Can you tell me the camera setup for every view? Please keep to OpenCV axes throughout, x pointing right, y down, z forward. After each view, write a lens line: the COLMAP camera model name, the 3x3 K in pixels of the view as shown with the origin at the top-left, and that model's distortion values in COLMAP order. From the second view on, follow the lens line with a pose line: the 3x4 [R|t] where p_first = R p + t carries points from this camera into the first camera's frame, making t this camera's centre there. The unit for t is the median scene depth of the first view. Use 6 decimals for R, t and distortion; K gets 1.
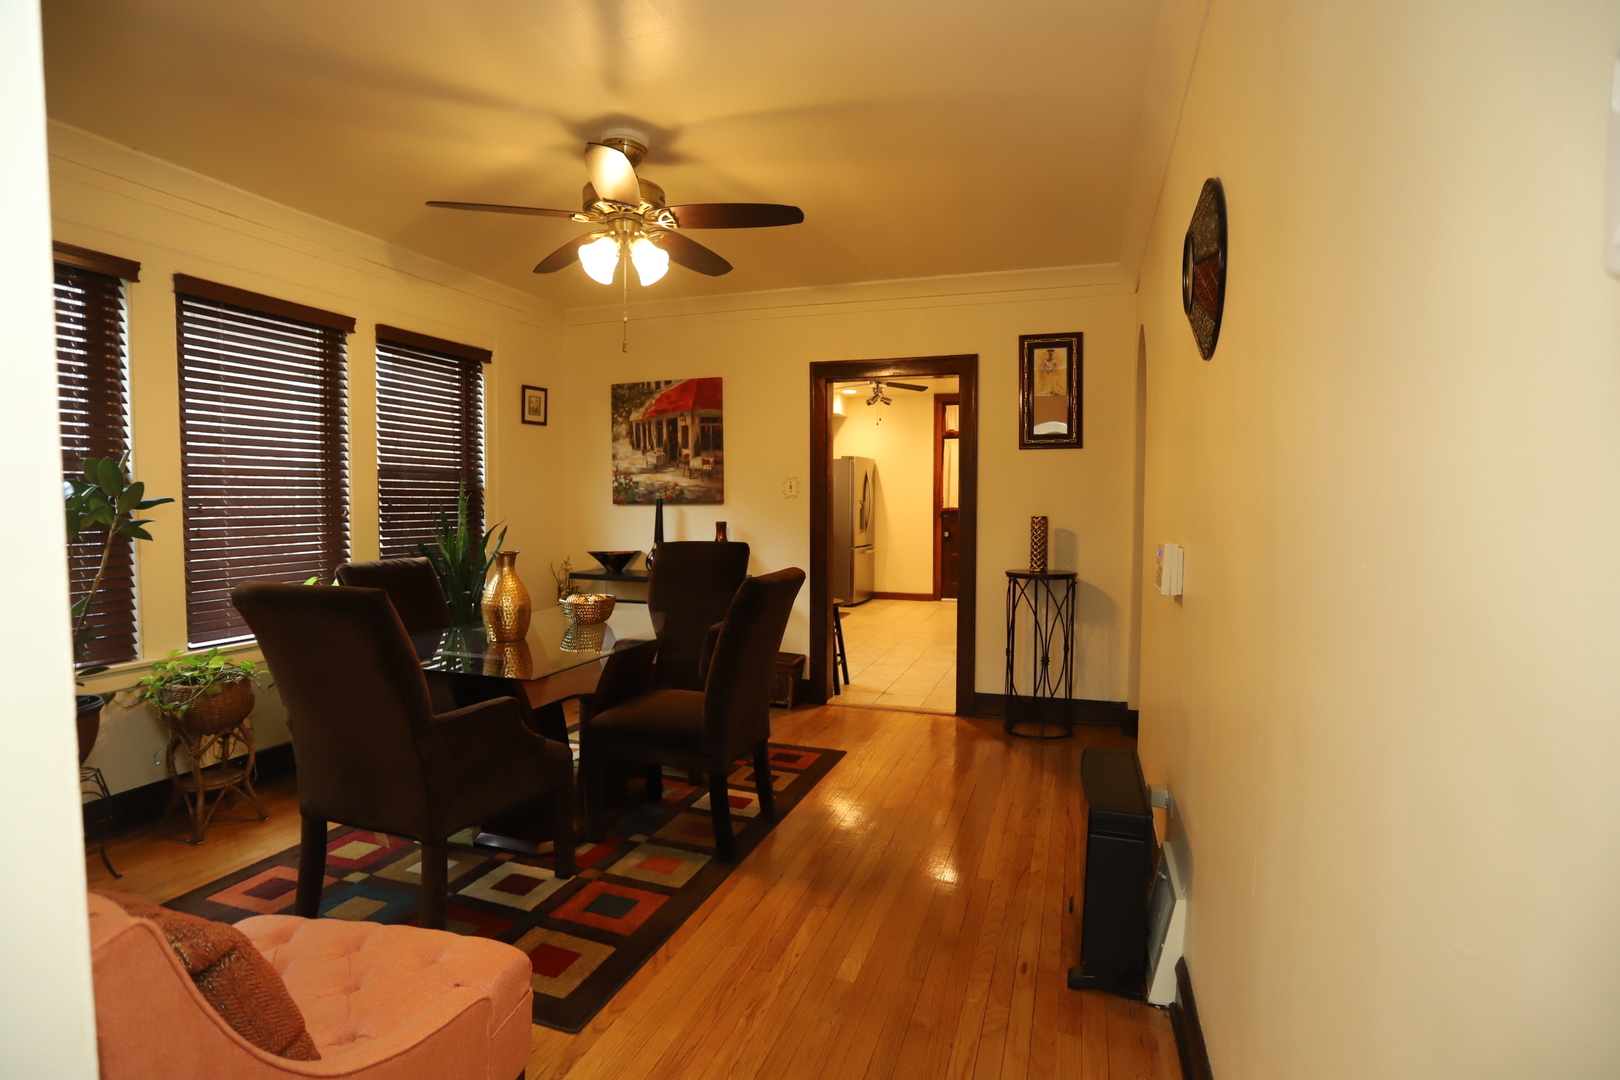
lens RADIAL K [[786.9, 0, 815.2], [0, 786.9, 539.9], [0, 0, 1]] dist [-0.076352, 0.034239]
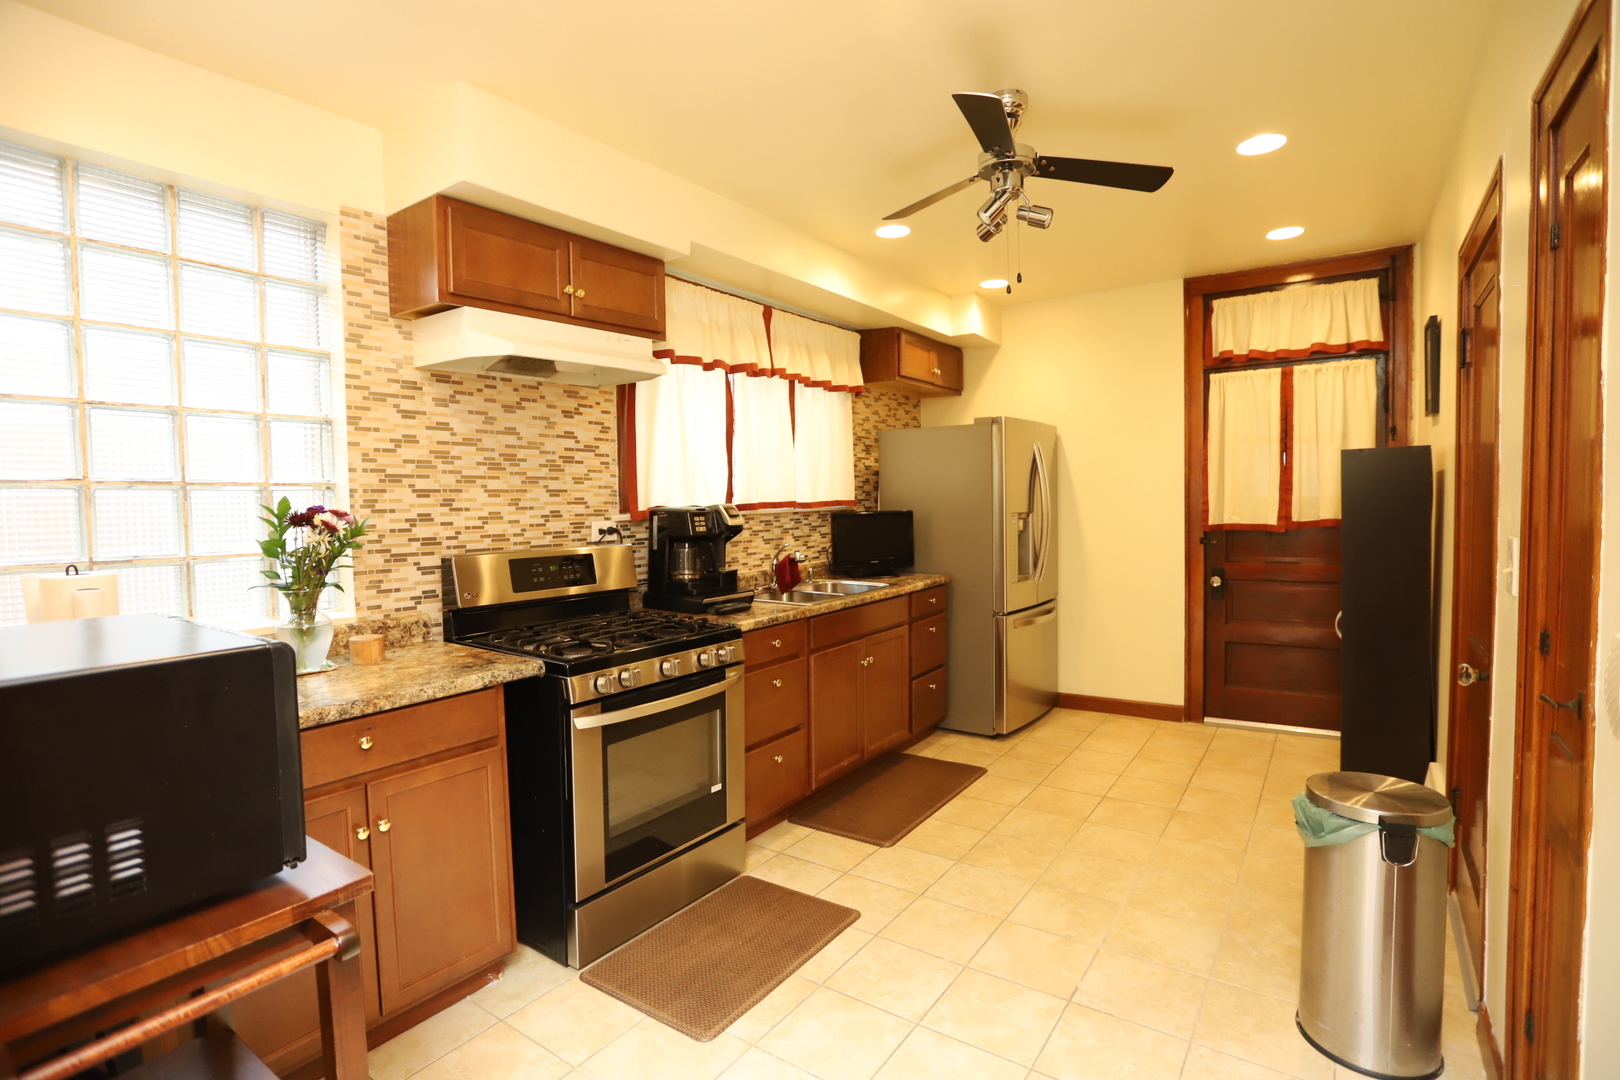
lens RADIAL K [[786.9, 0, 815.2], [0, 786.9, 539.9], [0, 0, 1]] dist [-0.076352, 0.034239]
pose [[0.960064, -0.007274, -0.279686, 0.163149], [0.006521, 0.999972, -0.003625, -0.075608], [0.279704, 0.001656, 0.960085, 1.194041]]
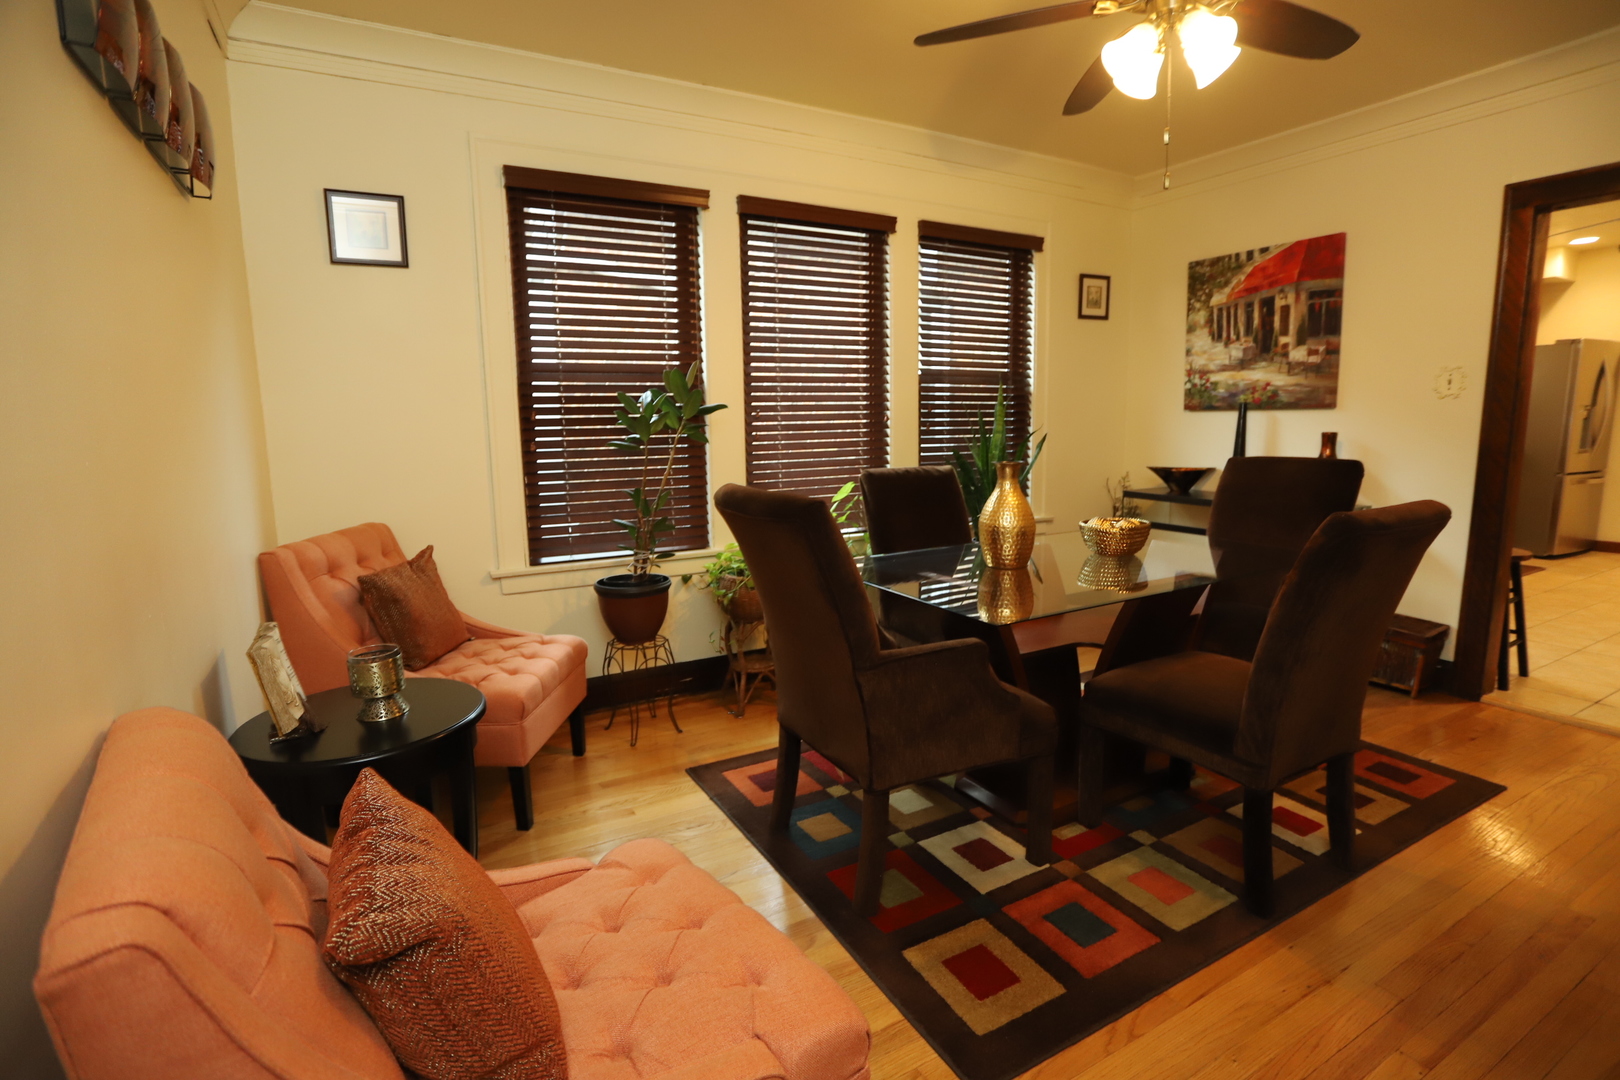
lens RADIAL K [[786.6, 0, 818.9], [0, 786.6, 539.0], [0, 0, 1]] dist [-0.078808, 0.036685]
pose [[0.745270, 0.089464, -0.660733, 0.008941], [-0.017656, 0.993258, 0.114572, 0.003773], [0.666529, -0.073721, 0.741825, 0.161716]]
